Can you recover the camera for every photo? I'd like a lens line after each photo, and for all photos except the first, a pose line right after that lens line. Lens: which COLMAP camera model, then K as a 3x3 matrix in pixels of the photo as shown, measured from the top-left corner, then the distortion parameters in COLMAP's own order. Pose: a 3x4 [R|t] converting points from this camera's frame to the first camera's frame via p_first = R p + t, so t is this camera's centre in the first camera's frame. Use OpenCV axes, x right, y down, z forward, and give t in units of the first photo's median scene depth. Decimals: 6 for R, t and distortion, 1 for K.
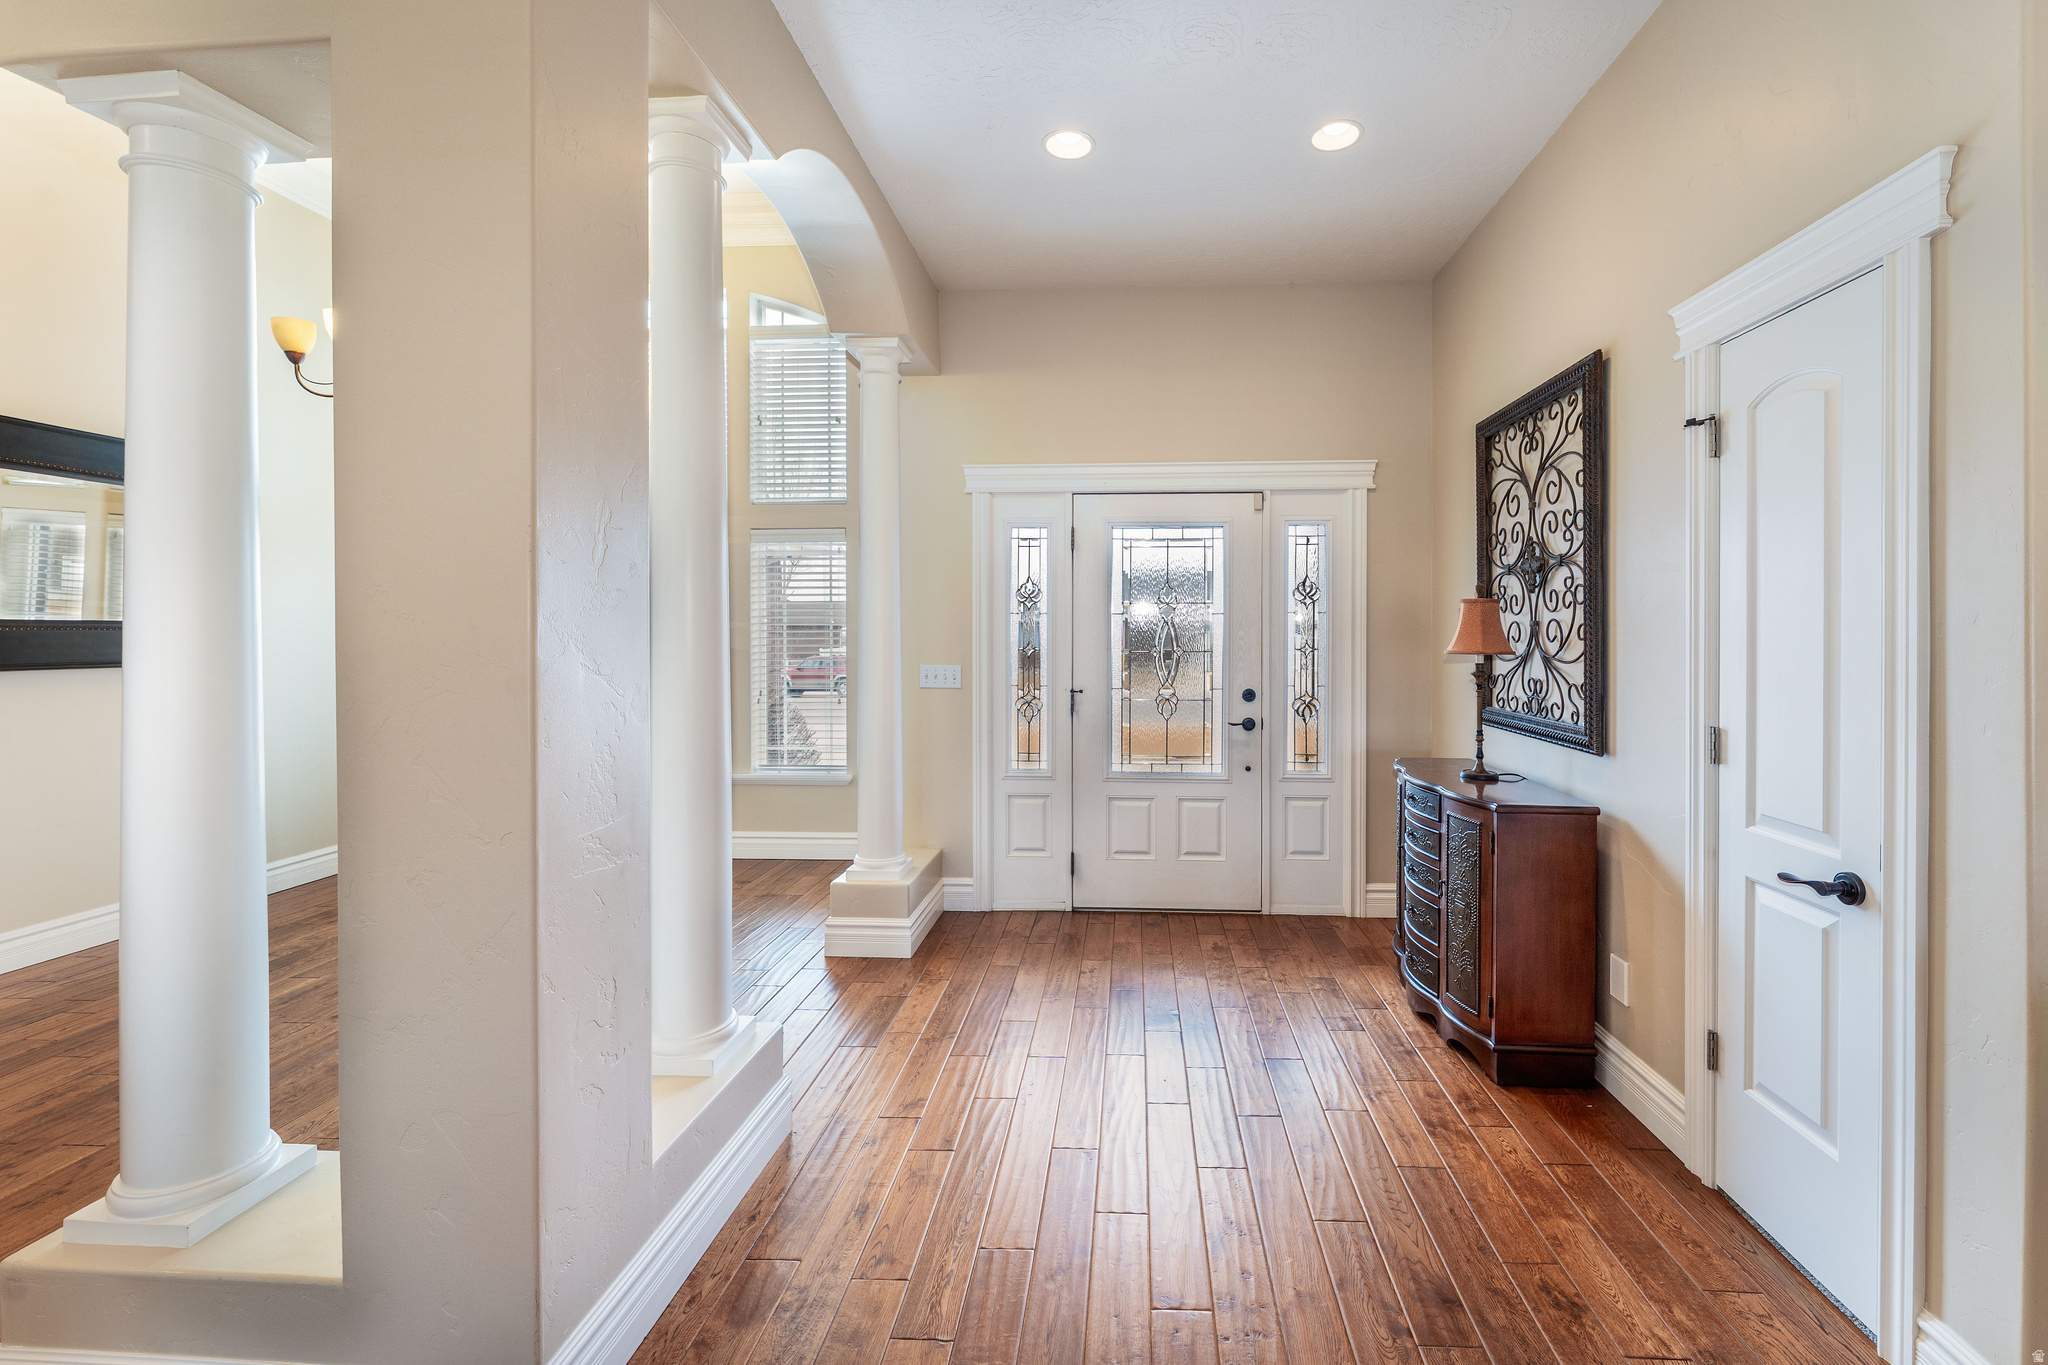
lens RADIAL K [[857.7, 0, 1078.0], [0, 857.7, 628.3], [0, 0, 1]] dist [-0.000854, -0.000012]
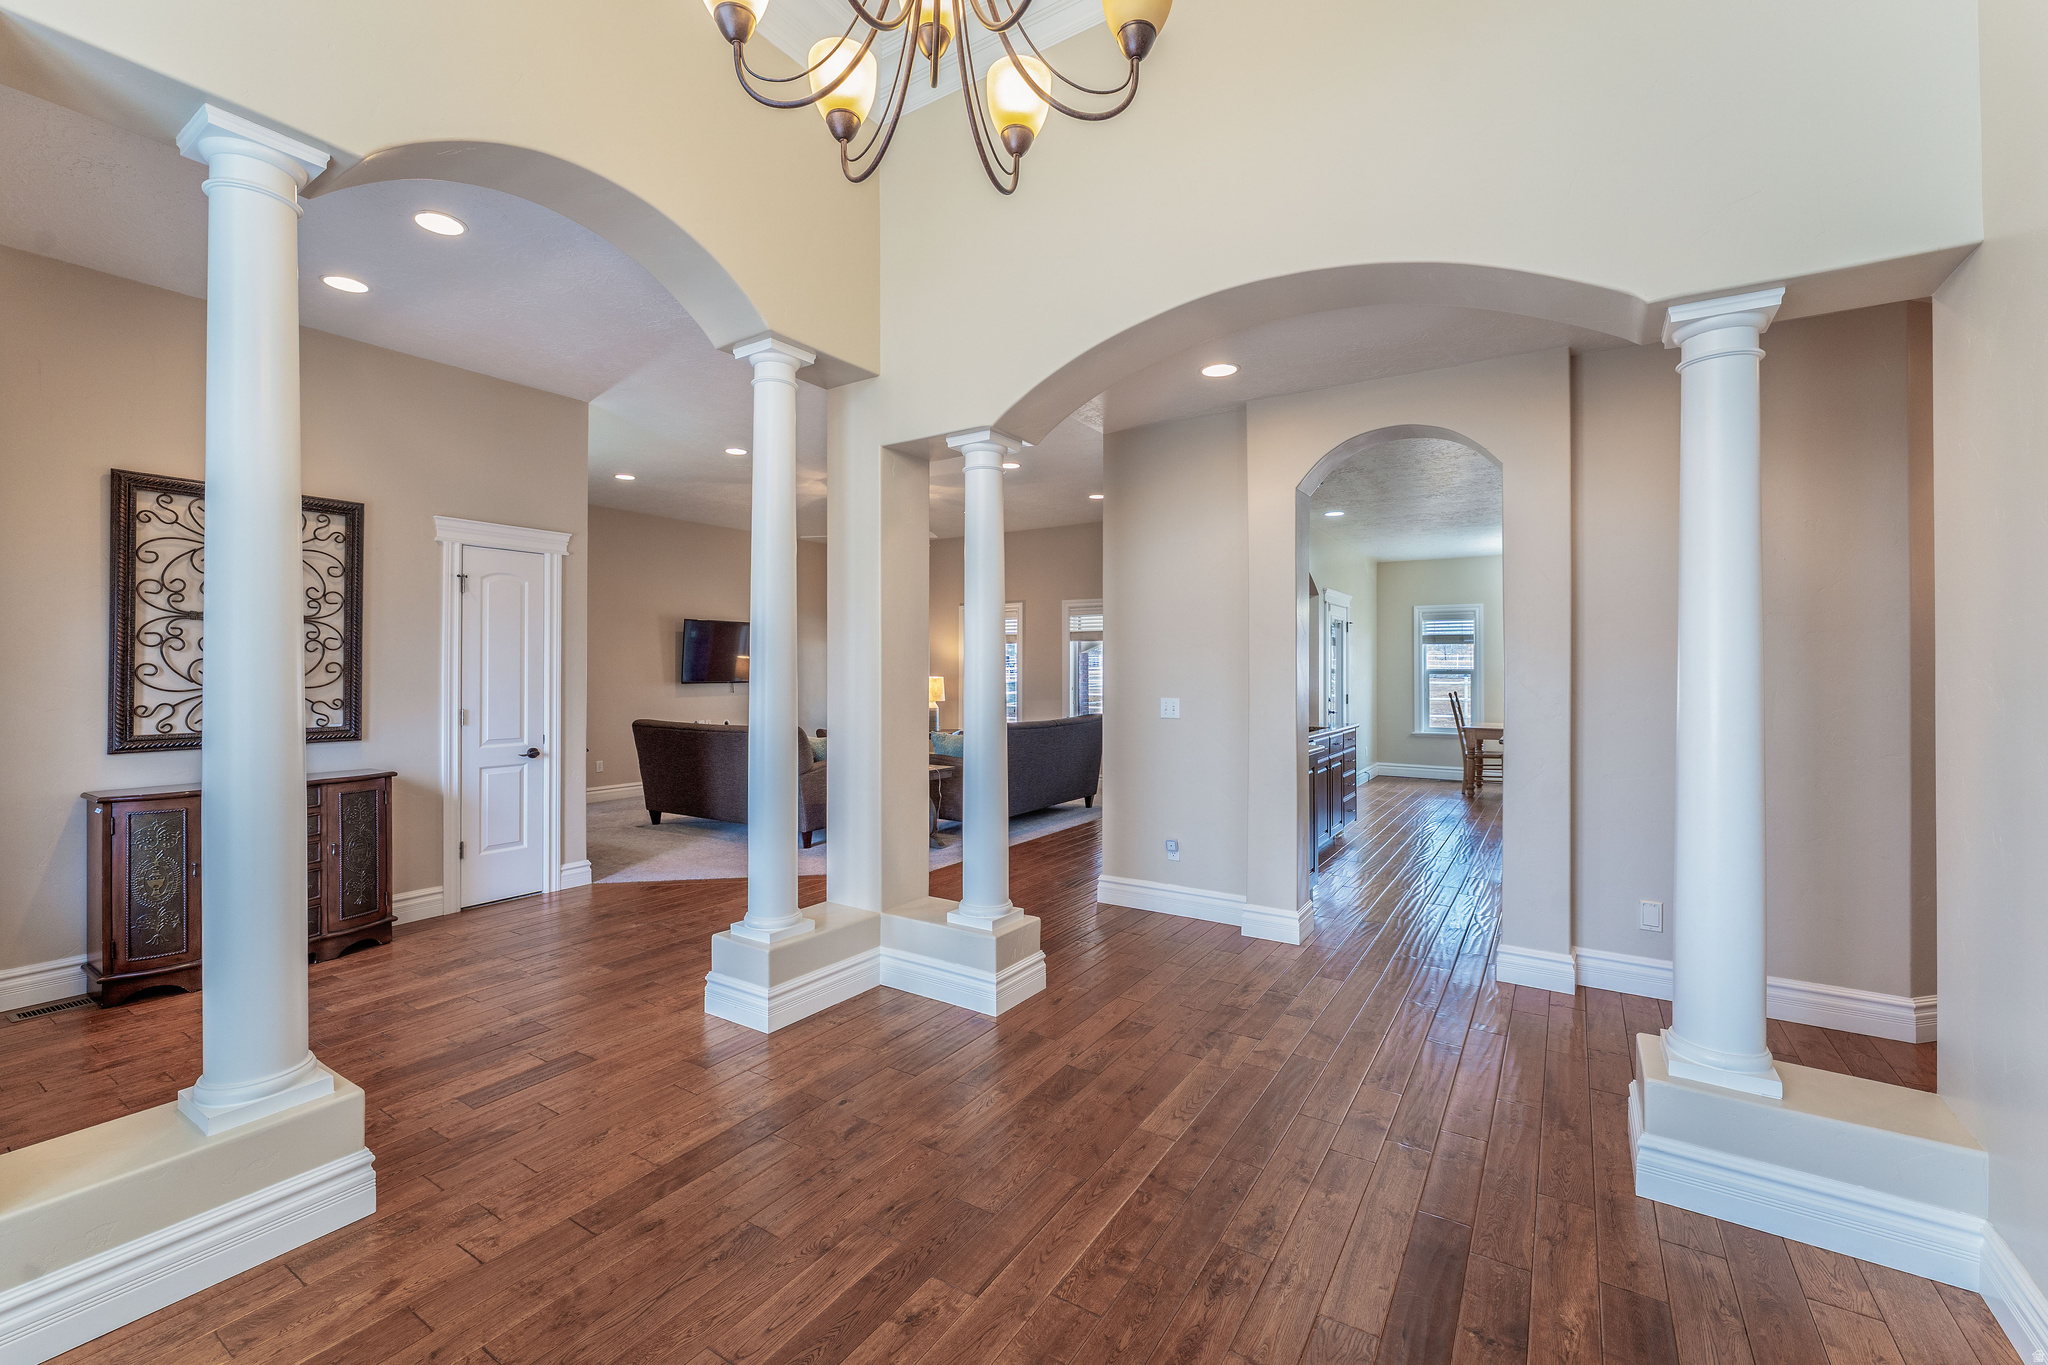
lens RADIAL K [[856.5, 0, 1012.9], [0, 856.5, 678.2], [0, 0, 1]] dist [0.000529, 0.000068]
pose [[-0.867448, -0.002511, 0.497521, -0.920300], [-0.000915, 0.999994, 0.003451, 0.012037], [-0.497527, 0.002539, -0.867445, 1.229943]]
